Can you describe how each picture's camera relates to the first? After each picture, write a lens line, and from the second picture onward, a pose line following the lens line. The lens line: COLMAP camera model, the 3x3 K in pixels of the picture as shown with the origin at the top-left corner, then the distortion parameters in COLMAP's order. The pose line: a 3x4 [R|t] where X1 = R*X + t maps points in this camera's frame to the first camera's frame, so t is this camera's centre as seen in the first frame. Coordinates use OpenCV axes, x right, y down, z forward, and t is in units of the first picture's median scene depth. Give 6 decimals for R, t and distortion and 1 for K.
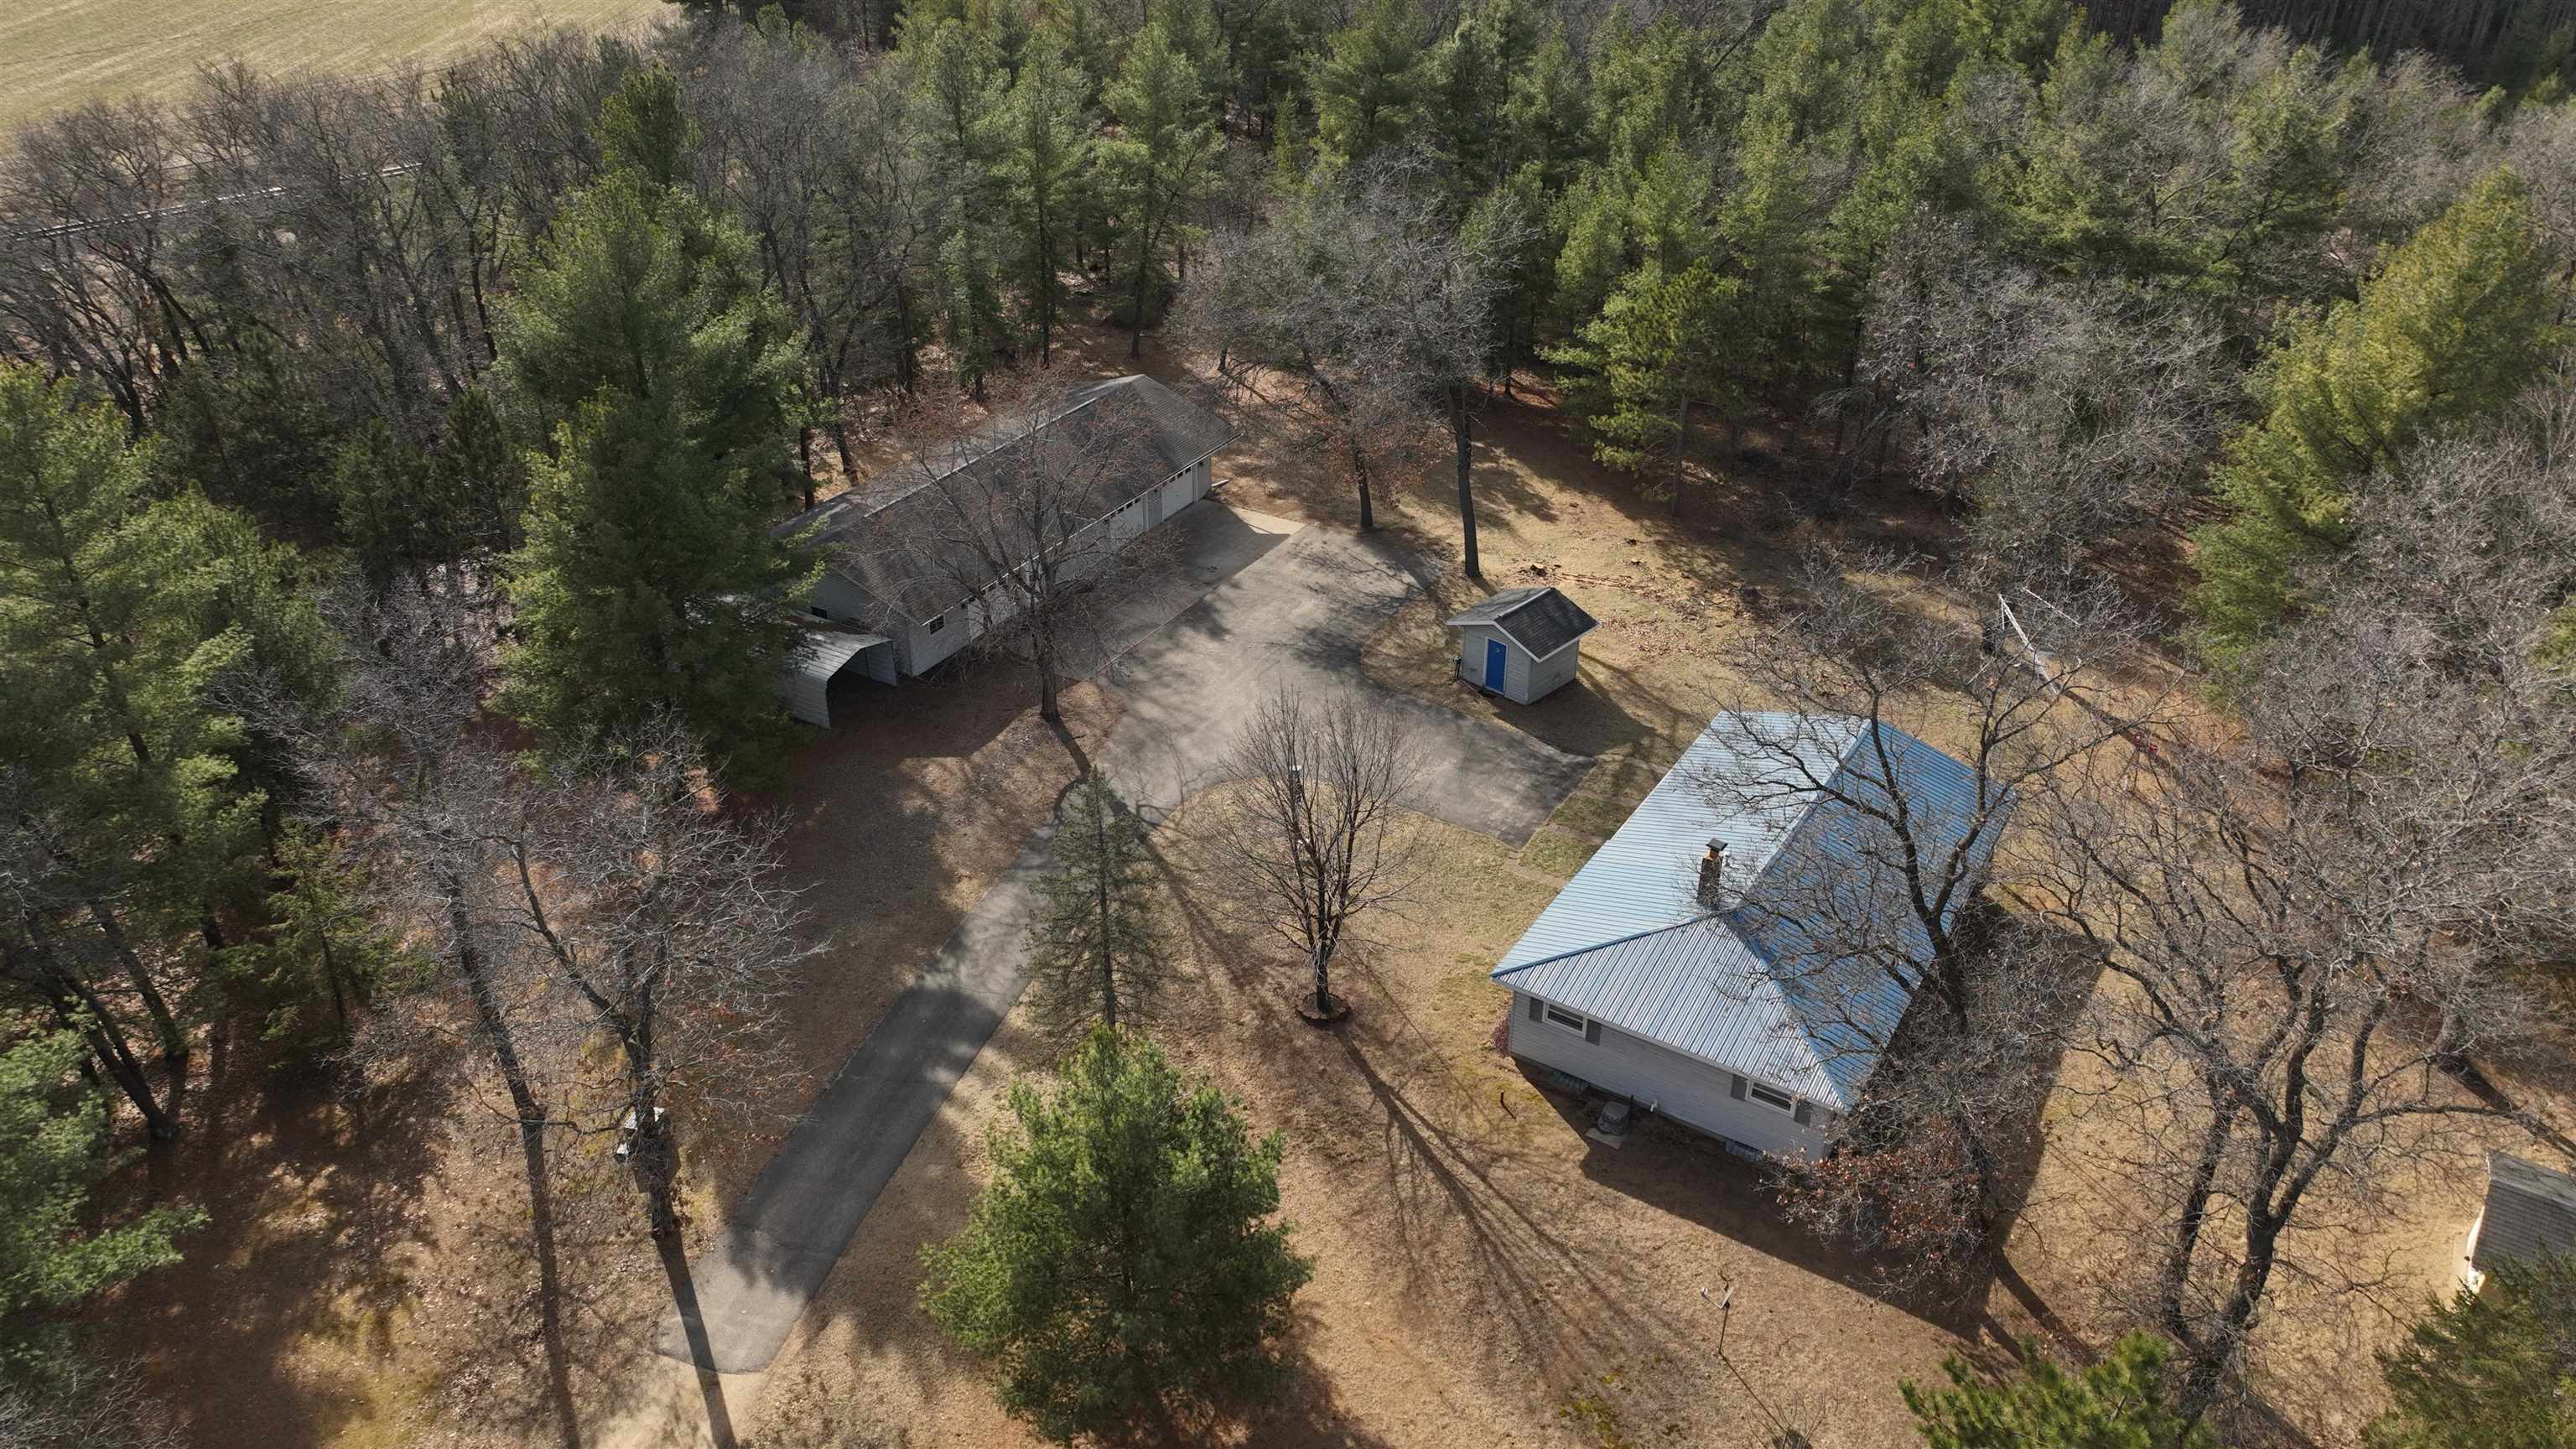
lens RADIAL K [[1839.8, 0, 1283.3], [0, 1839.8, 723.8], [0, 0, 1]] dist [-0.003224, 0.013584]
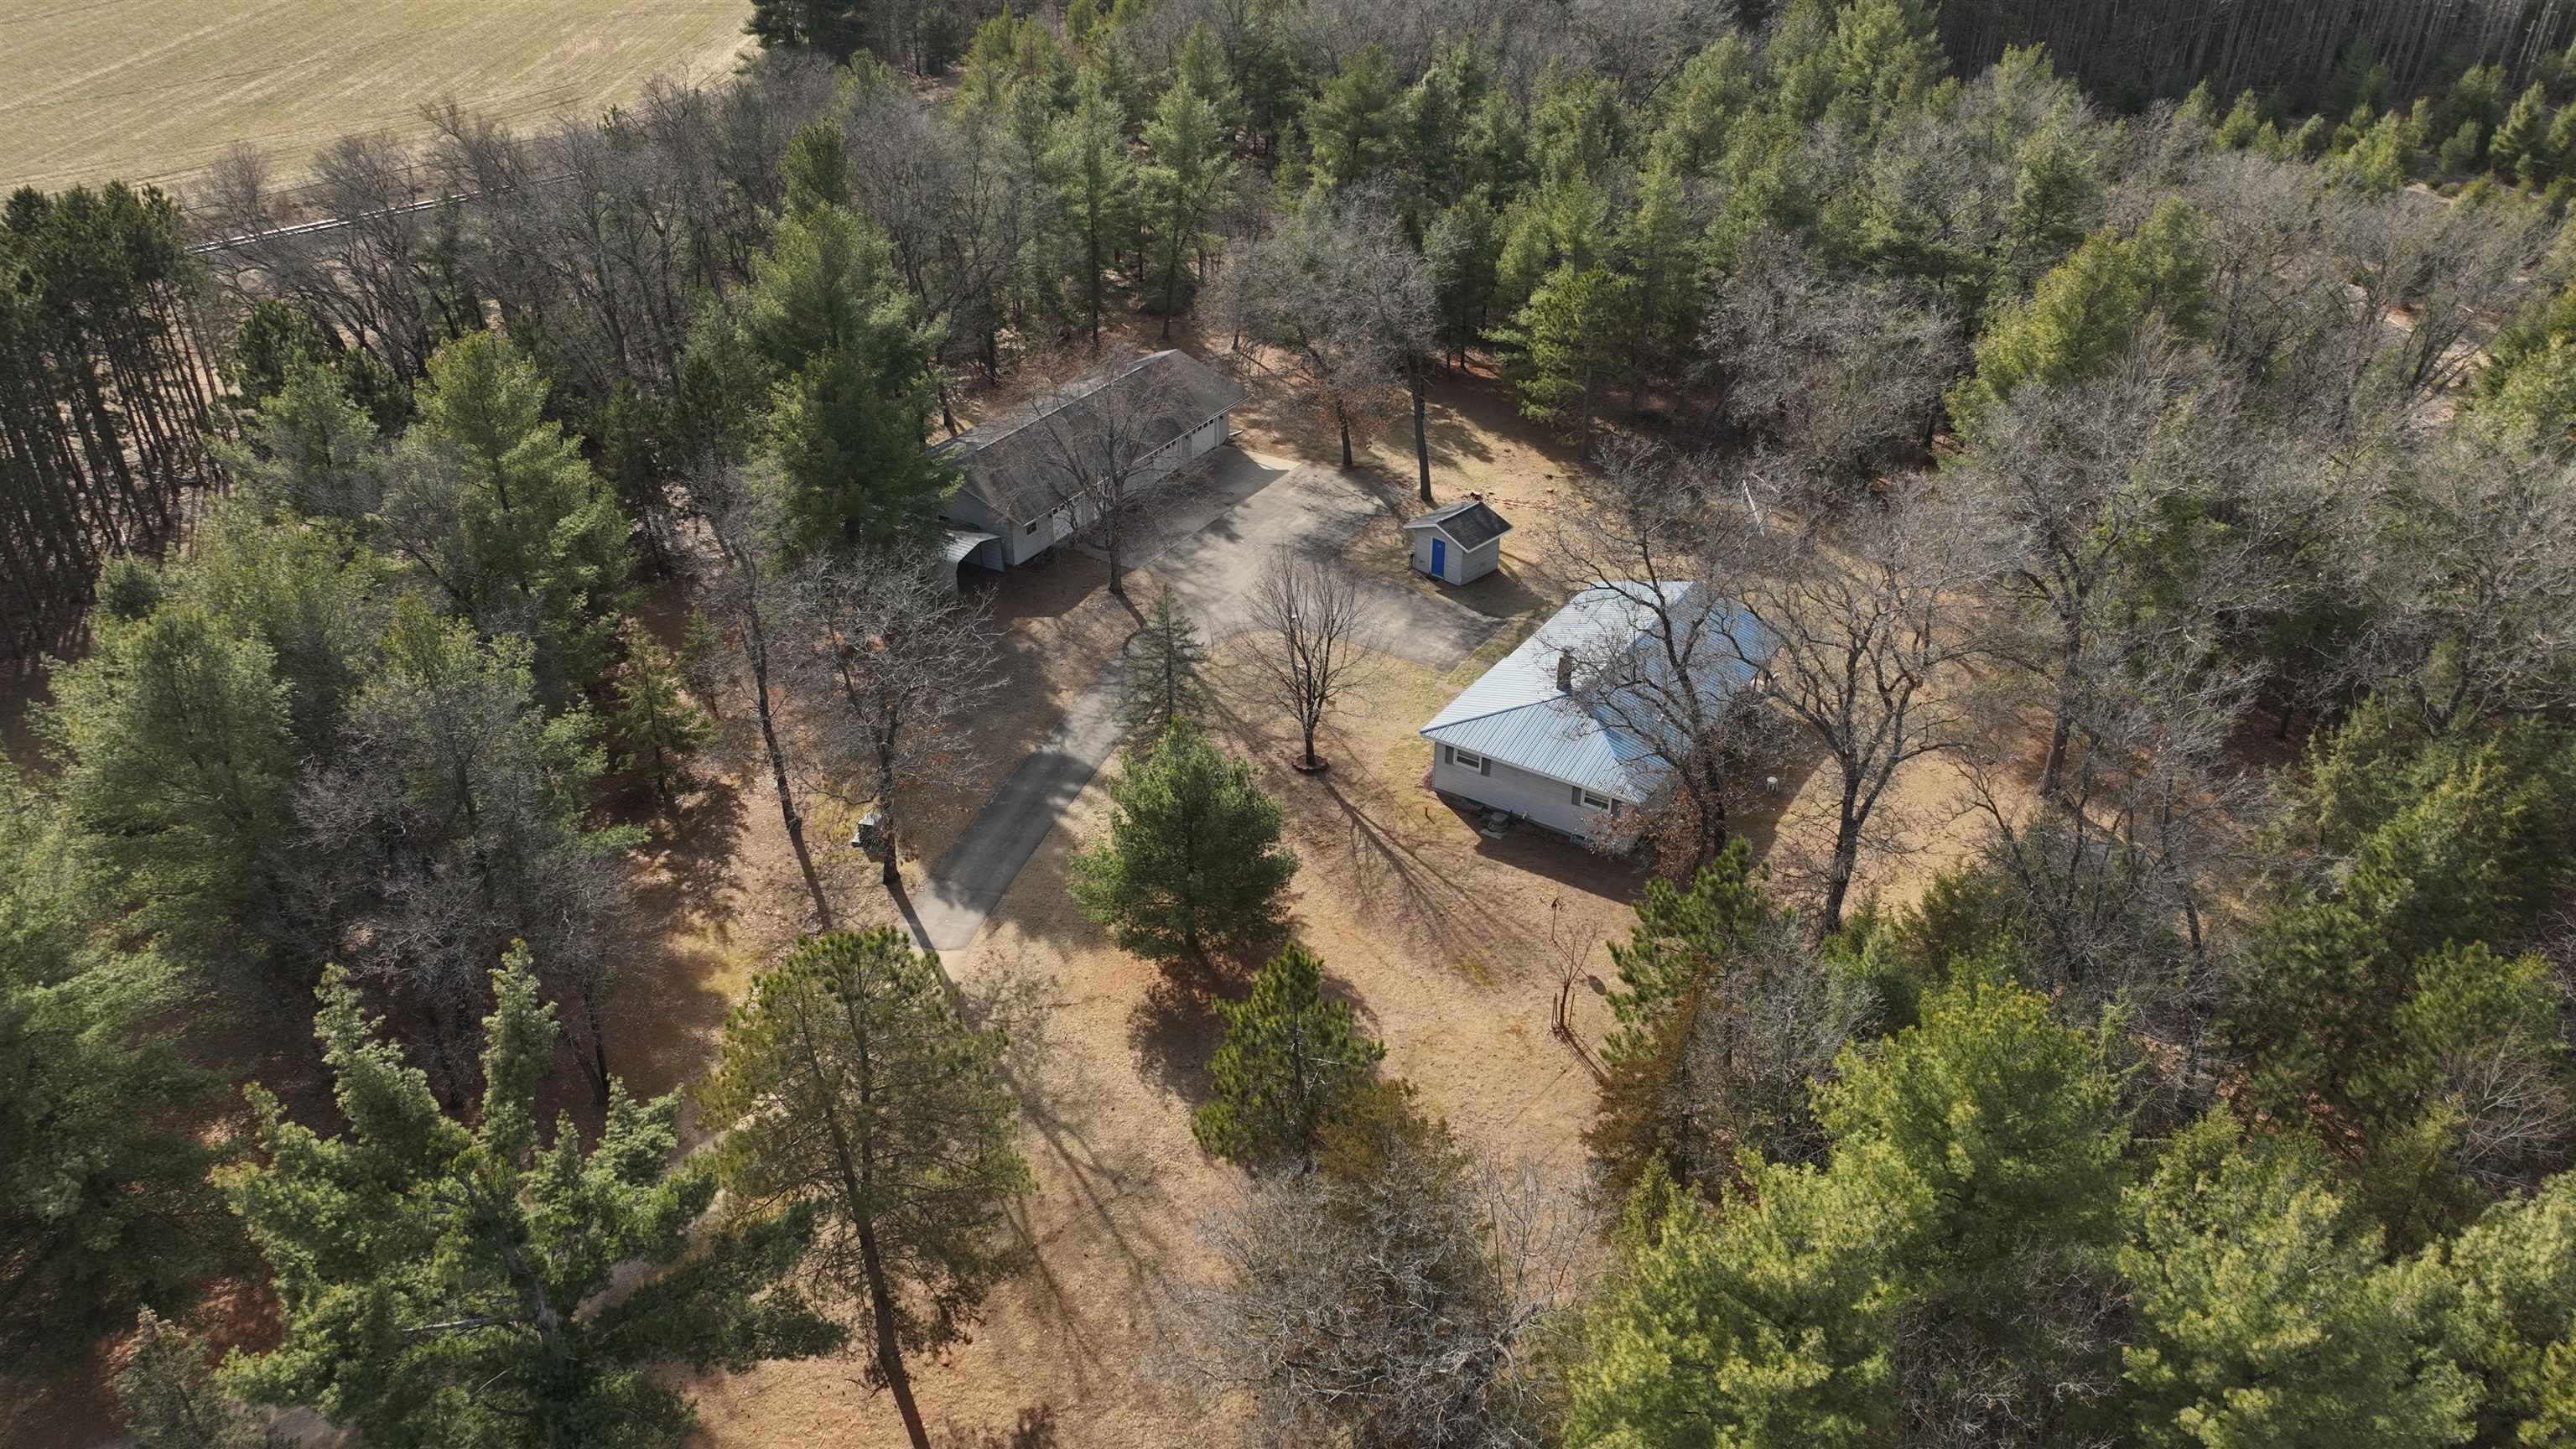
lens RADIAL K [[1839.8, 0, 1274.3], [0, 1839.8, 719.2], [0, 0, 1]] dist [-0.003224, 0.013584]
pose [[0.999988, 0.002298, -0.004304, -0.001137], [-0.002300, 0.999997, -0.000437, 0.098308], [0.004303, 0.000447, 0.999991, -0.410557]]
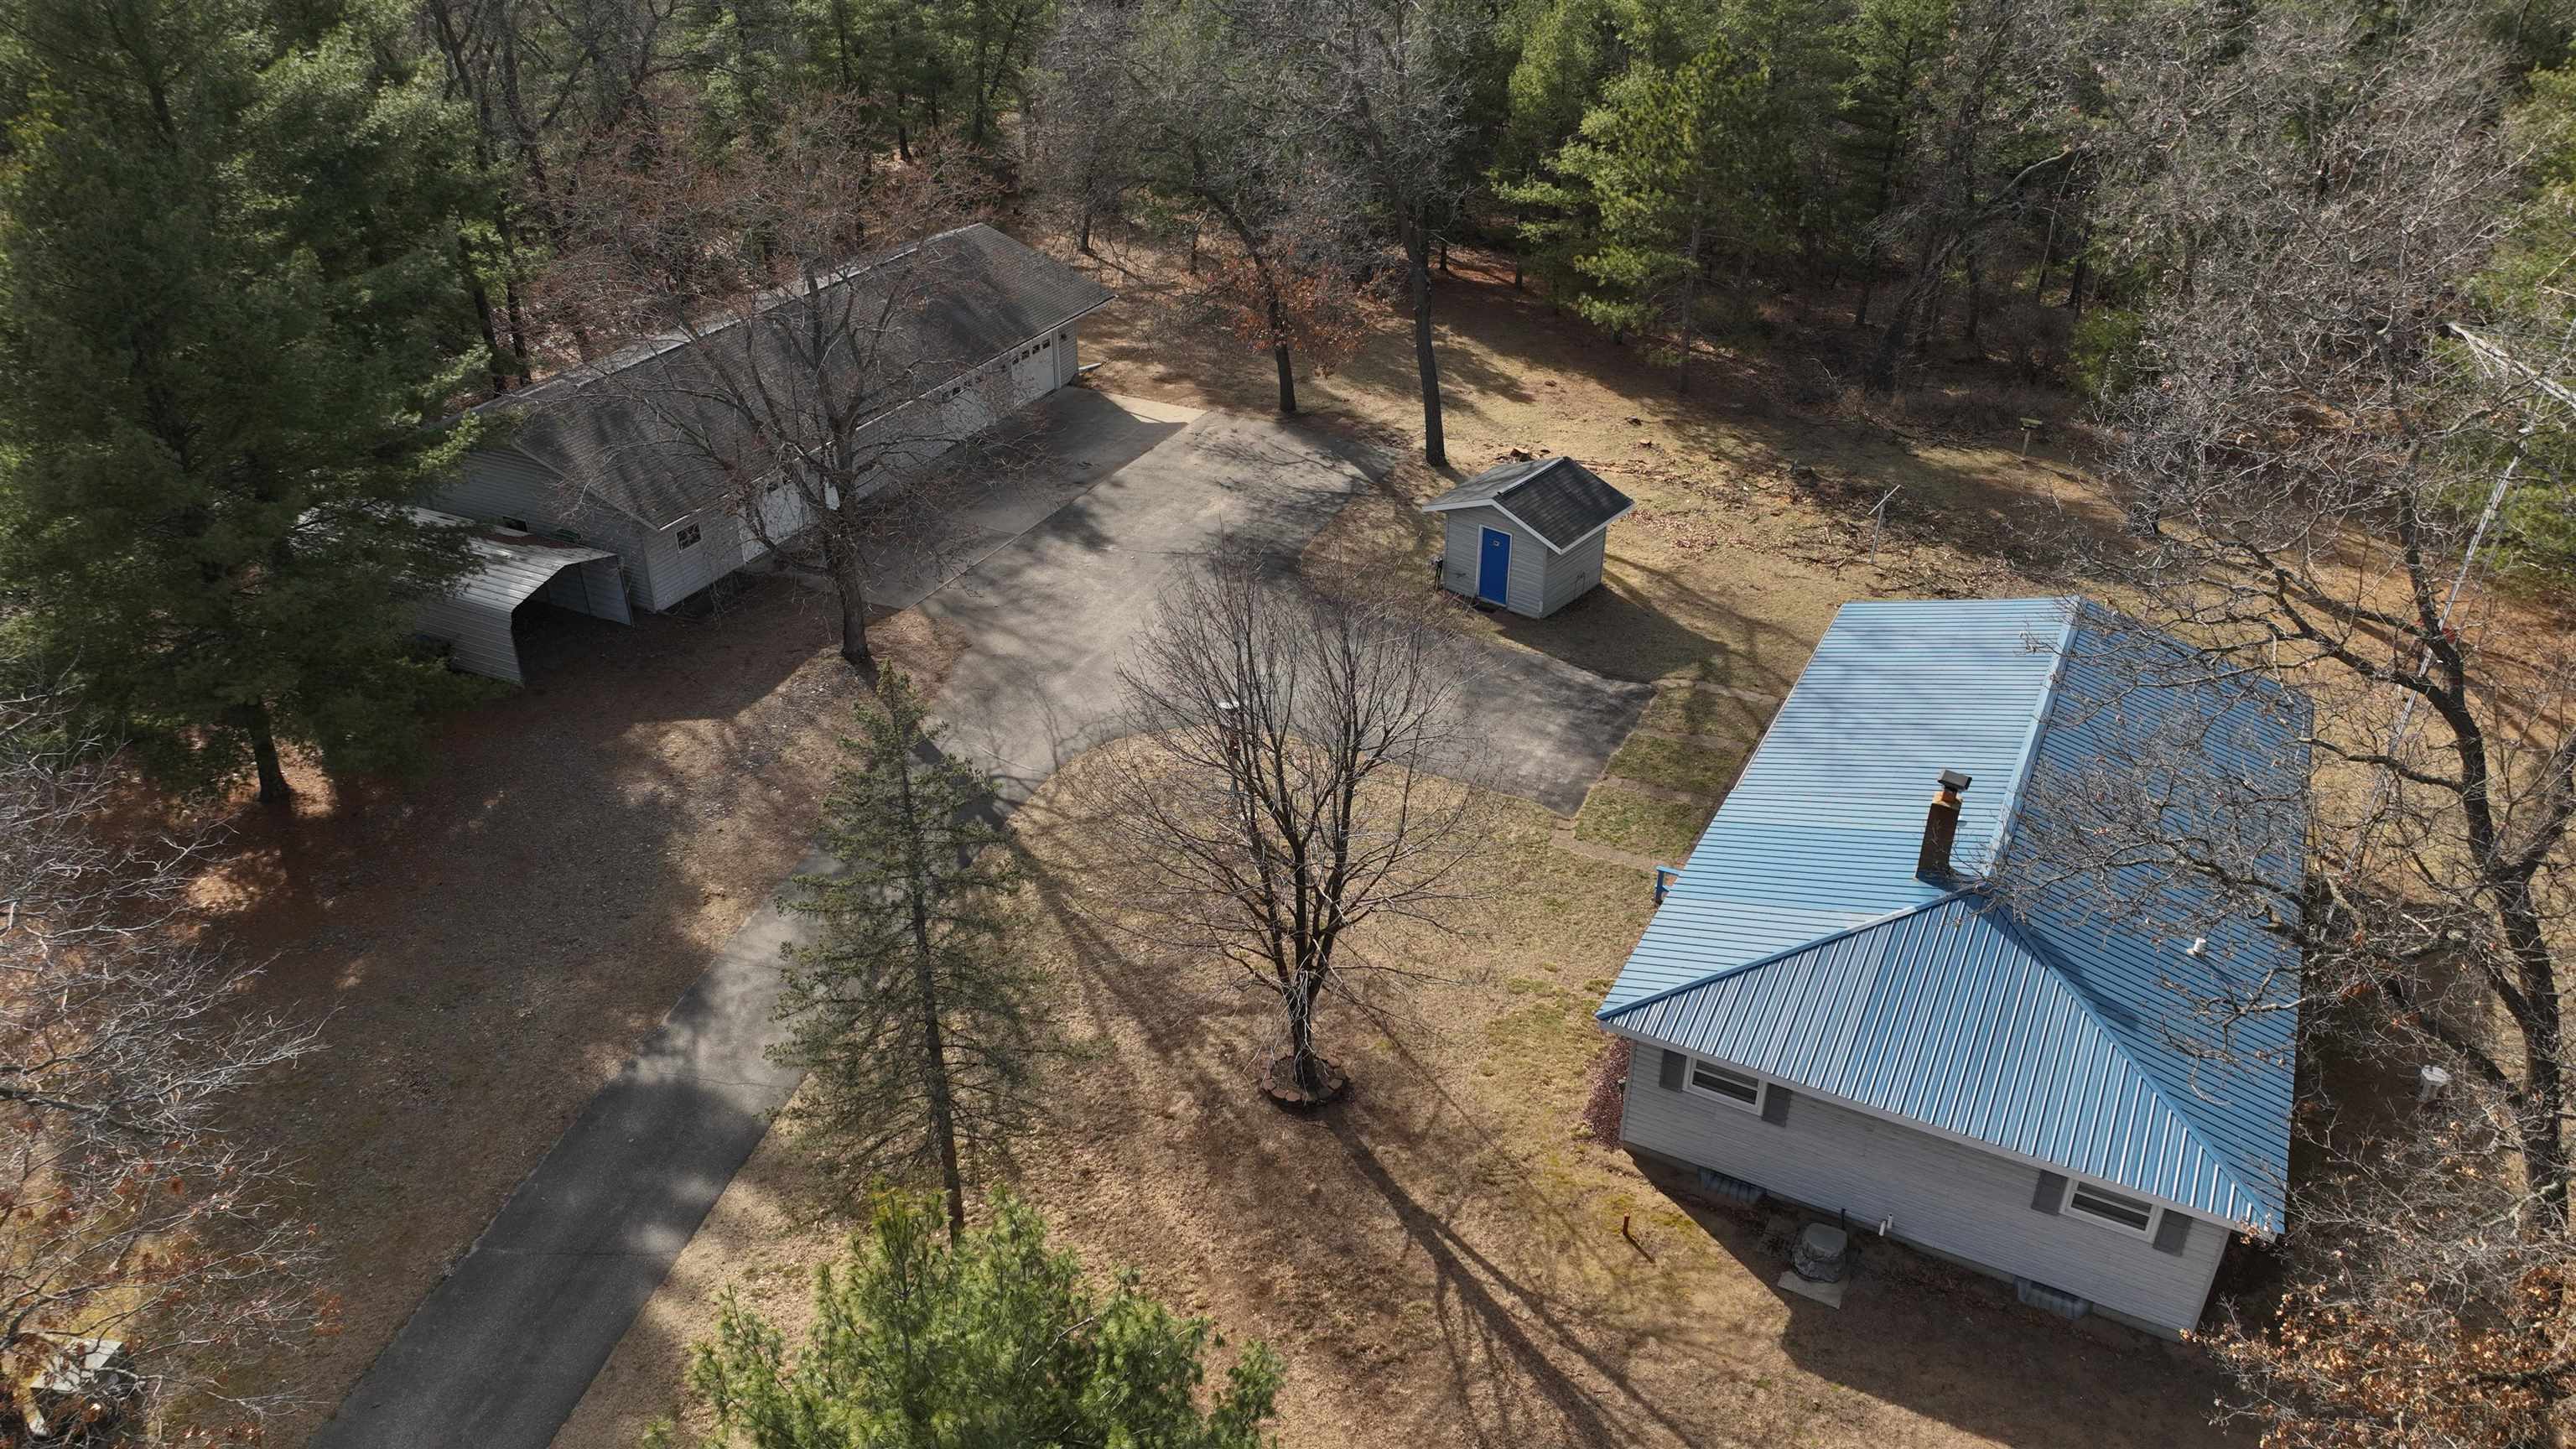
lens RADIAL K [[1839.8, 0, 1290.4], [0, 1839.8, 731.6], [0, 0, 1]] dist [-0.003224, 0.013584]
pose [[0.996471, -0.040025, 0.073777, -0.018946], [0.040298, 0.999185, -0.002212, 0.033257], [-0.073628, 0.005177, 0.997272, 0.326182]]
